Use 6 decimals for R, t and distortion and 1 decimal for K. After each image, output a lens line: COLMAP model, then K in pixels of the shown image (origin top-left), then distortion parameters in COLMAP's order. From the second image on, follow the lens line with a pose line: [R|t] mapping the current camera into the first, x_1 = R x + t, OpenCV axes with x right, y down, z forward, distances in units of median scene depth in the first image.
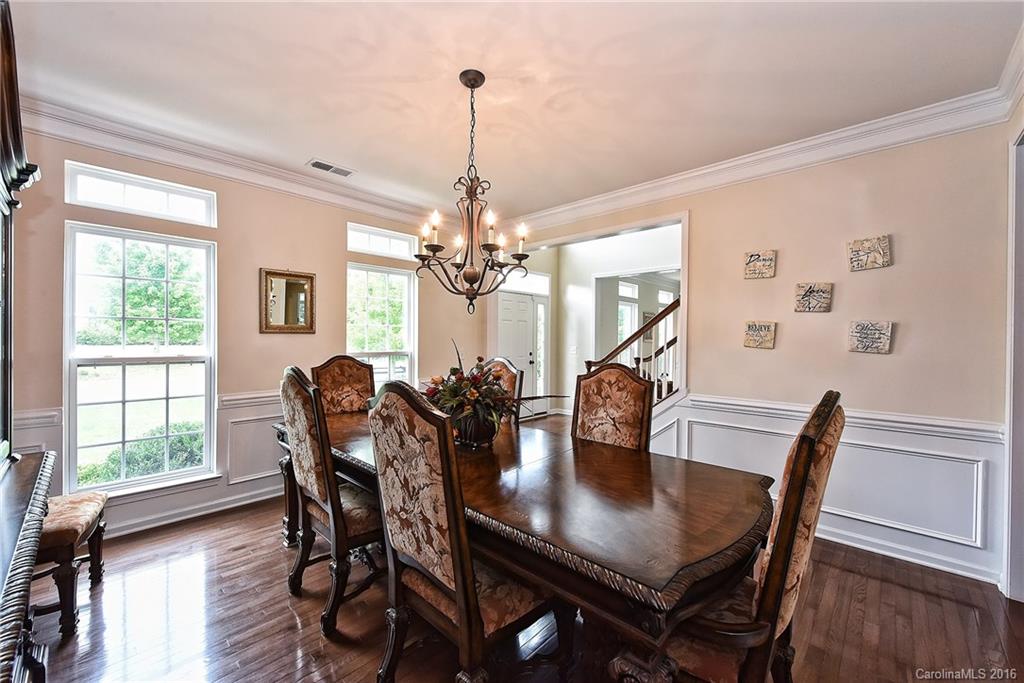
lens RADIAL K [[408.7, 0, 512.0], [0, 408.7, 341.5], [0, 0, 1]] dist [0.011251, -0.000054]
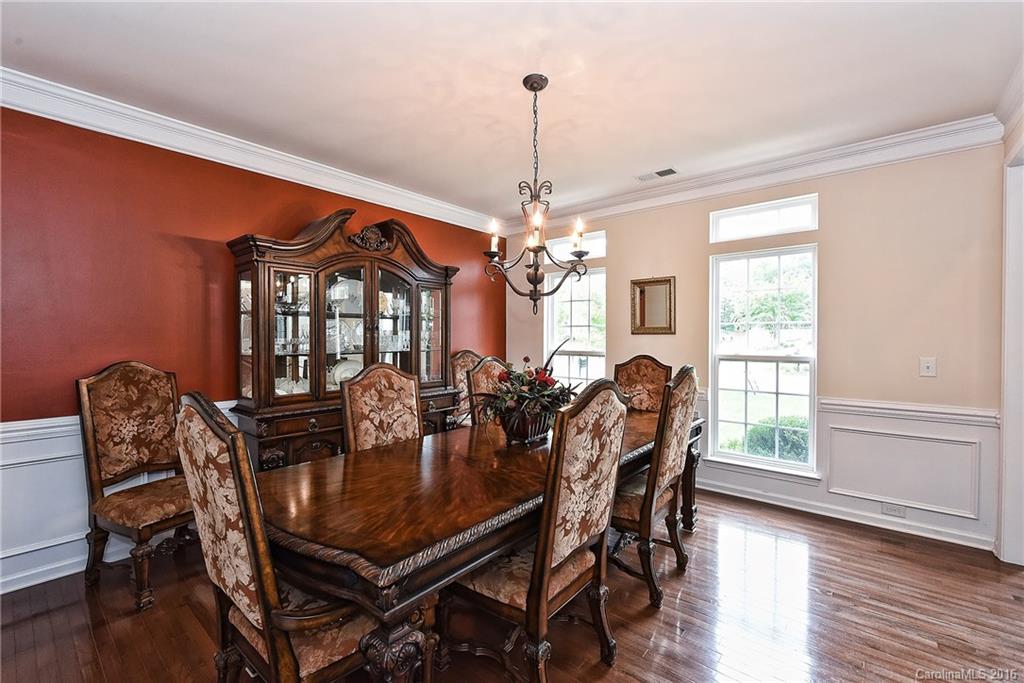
lens RADIAL K [[426.6, 0, 512.0], [0, 426.6, 341.5], [0, 0, 1]] dist [-0.032067, 0.000336]
pose [[0.049321, 0.007914, -0.998752, 0.527293], [-0.004819, 0.999959, 0.007685, -0.005869], [0.998771, 0.004434, 0.049357, 0.500893]]
